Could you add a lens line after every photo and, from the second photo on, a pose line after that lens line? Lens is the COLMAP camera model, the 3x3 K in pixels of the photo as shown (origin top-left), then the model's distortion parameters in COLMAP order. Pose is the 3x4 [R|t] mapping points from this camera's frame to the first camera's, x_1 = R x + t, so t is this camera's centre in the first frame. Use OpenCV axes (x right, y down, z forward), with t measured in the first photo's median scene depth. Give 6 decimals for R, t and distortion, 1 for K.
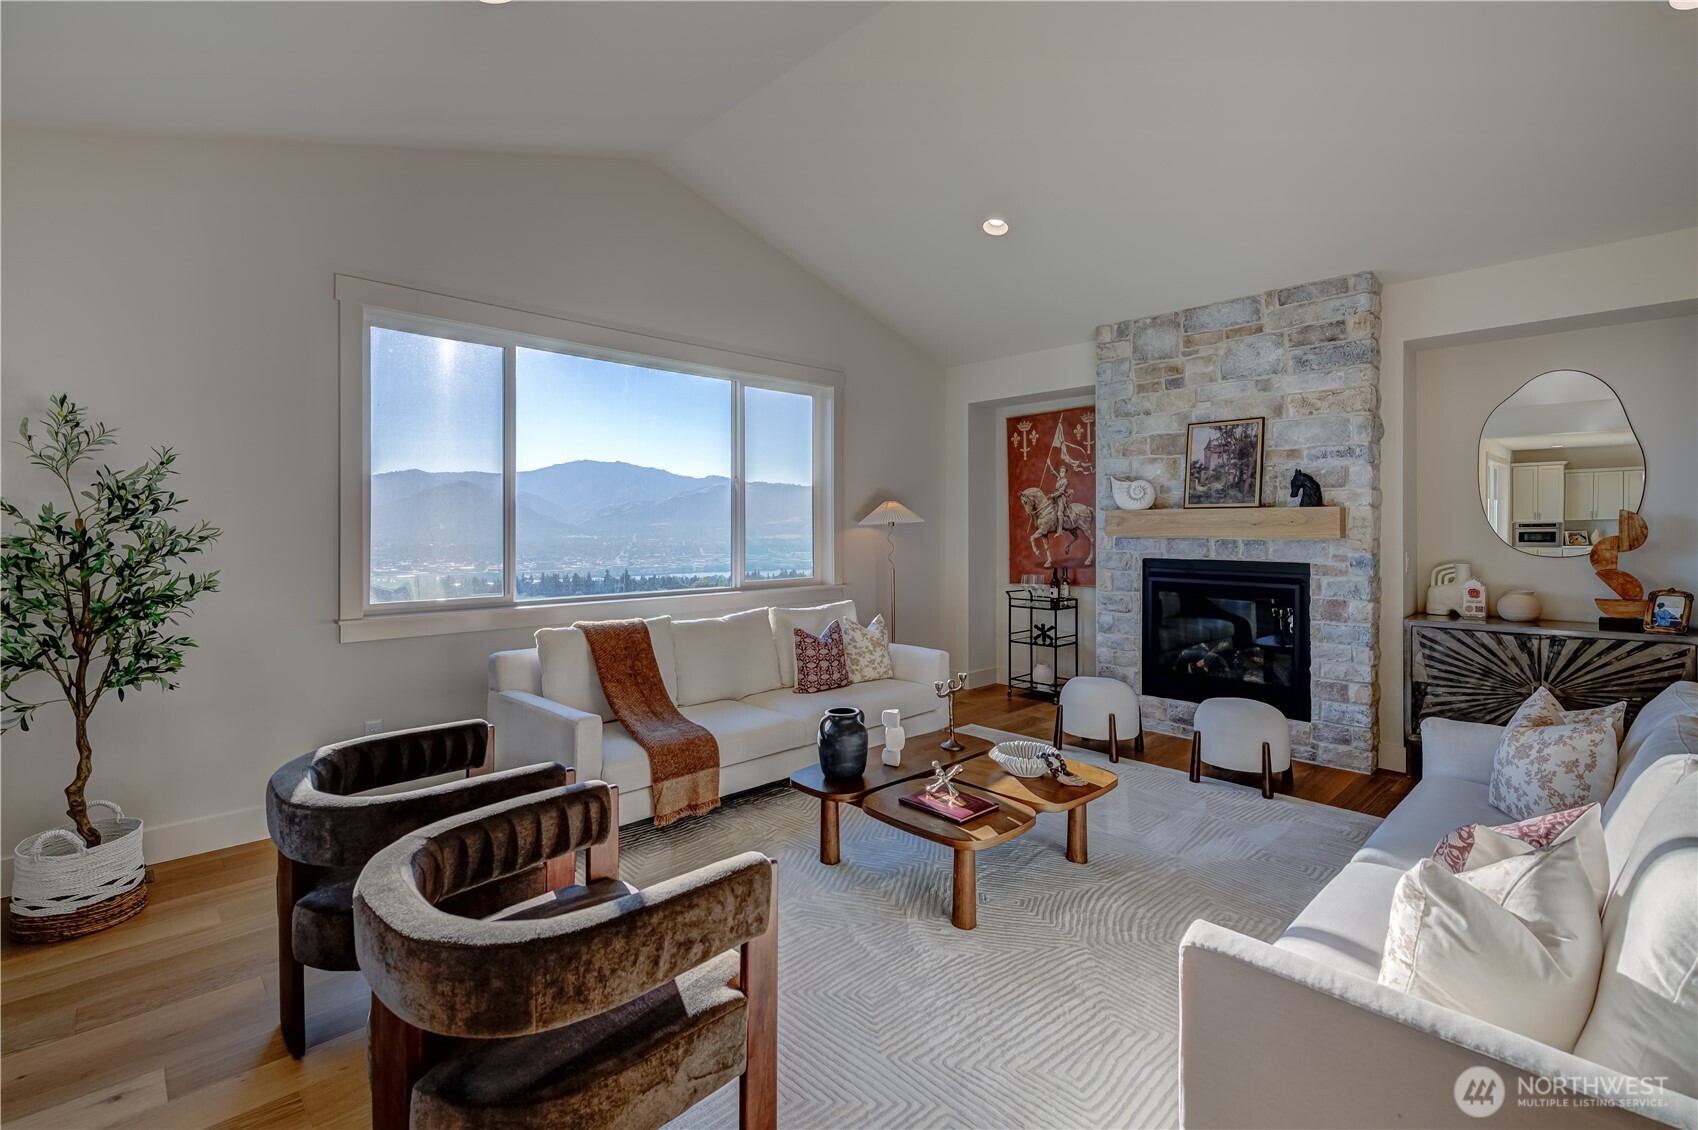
lens RADIAL K [[765.7, 0, 849.4], [0, 765.7, 535.1], [0, 0, 1]] dist [0.002763, 0.000093]
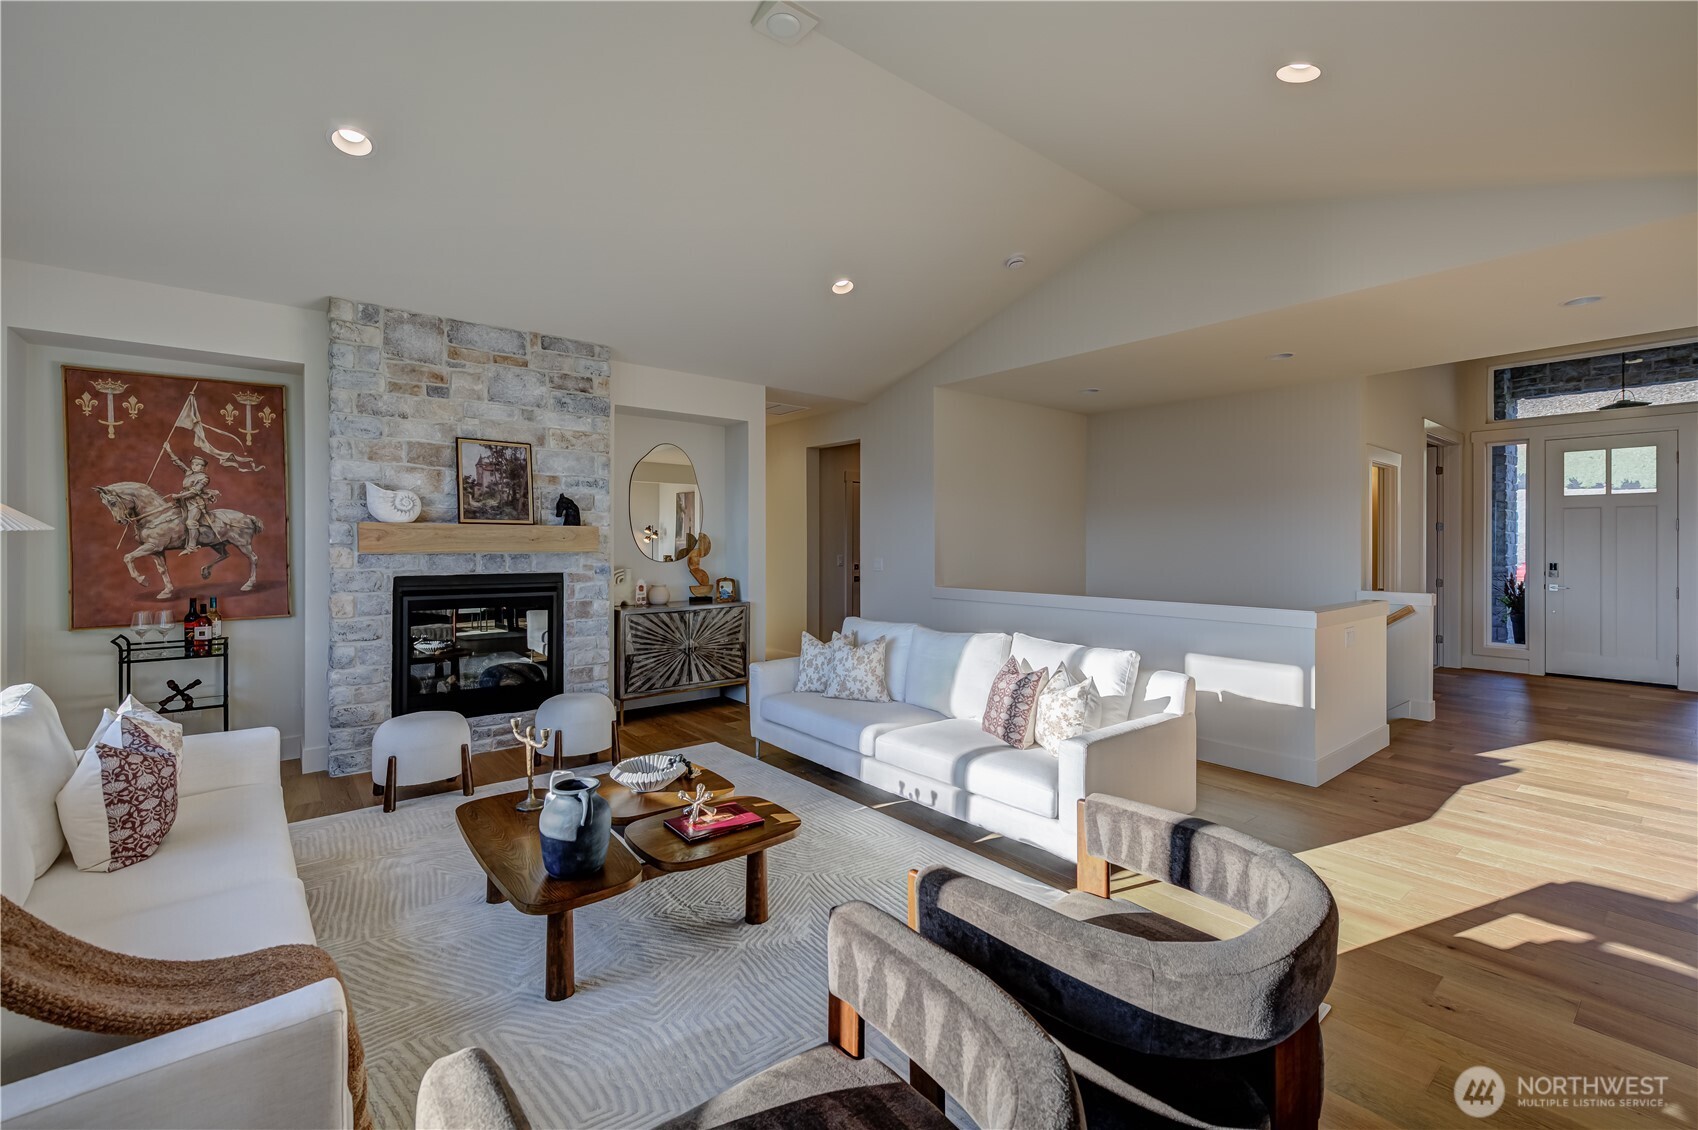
lens RADIAL K [[721.5, 0, 858.0], [0, 721.5, 551.5], [0, 0, 1]] dist [0.004098, -0.000141]
pose [[0.081005, -0.009903, 0.996665, -0.444422], [0.007043, 0.999931, 0.009363, -0.003434], [-0.996689, 0.006261, 0.081069, 0.414902]]
